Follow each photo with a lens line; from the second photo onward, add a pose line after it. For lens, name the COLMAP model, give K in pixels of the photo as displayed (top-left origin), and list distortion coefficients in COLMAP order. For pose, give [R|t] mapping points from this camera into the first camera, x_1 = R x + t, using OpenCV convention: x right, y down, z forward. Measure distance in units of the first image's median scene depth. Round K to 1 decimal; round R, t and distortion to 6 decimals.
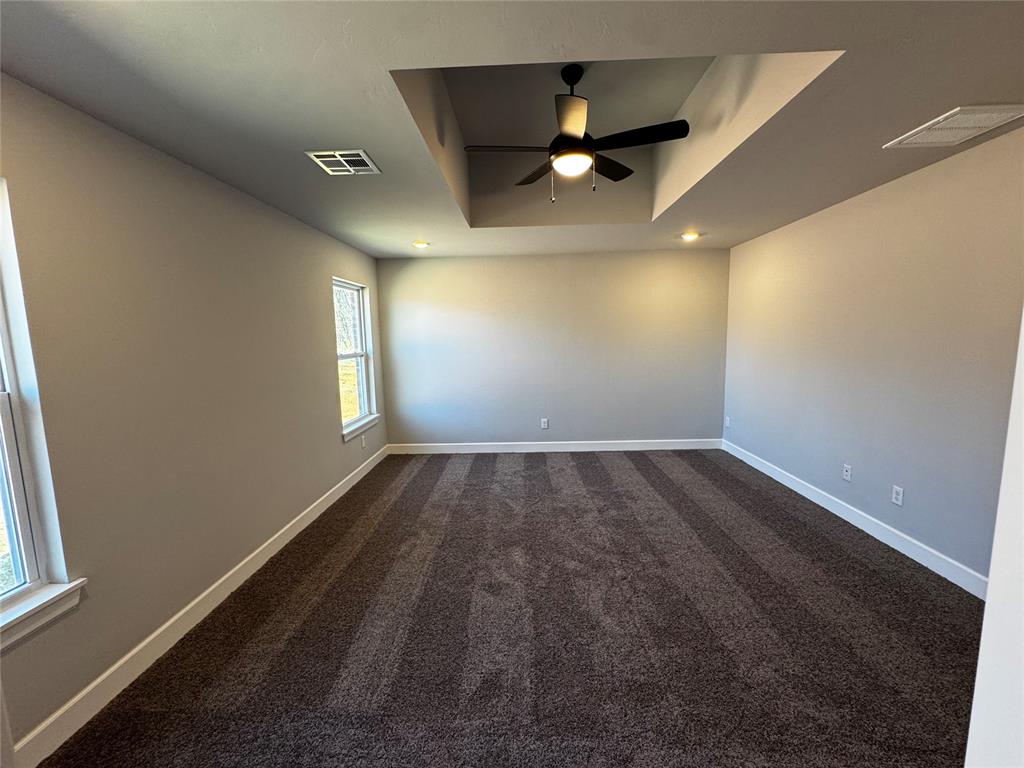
lens RADIAL K [[407.5, 0, 512.0], [0, 407.5, 384.0], [0, 0, 1]] dist [-0.001262, -0.000137]
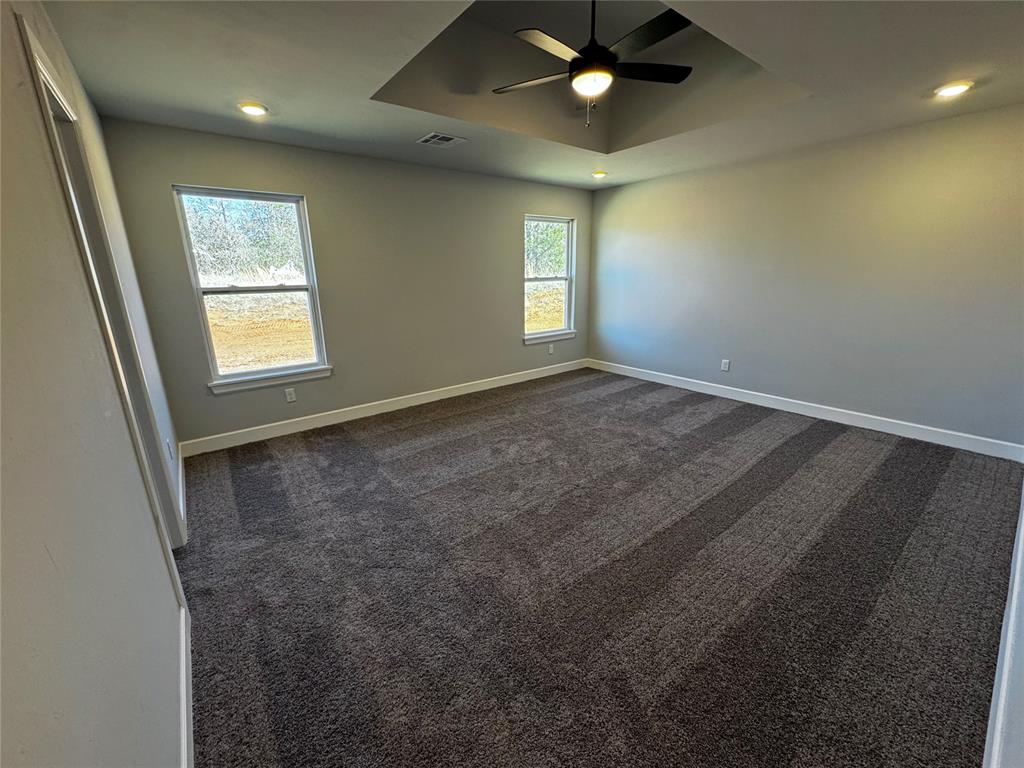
lens RADIAL K [[407.5, 0, 512.0], [0, 407.5, 384.0], [0, 0, 1]] dist [-0.001262, -0.000137]
pose [[0.644649, 0.218014, -0.732733, 0.533160], [-0.090732, 0.973519, 0.209832, -0.007865], [0.759076, -0.068786, 0.647358, 0.089437]]
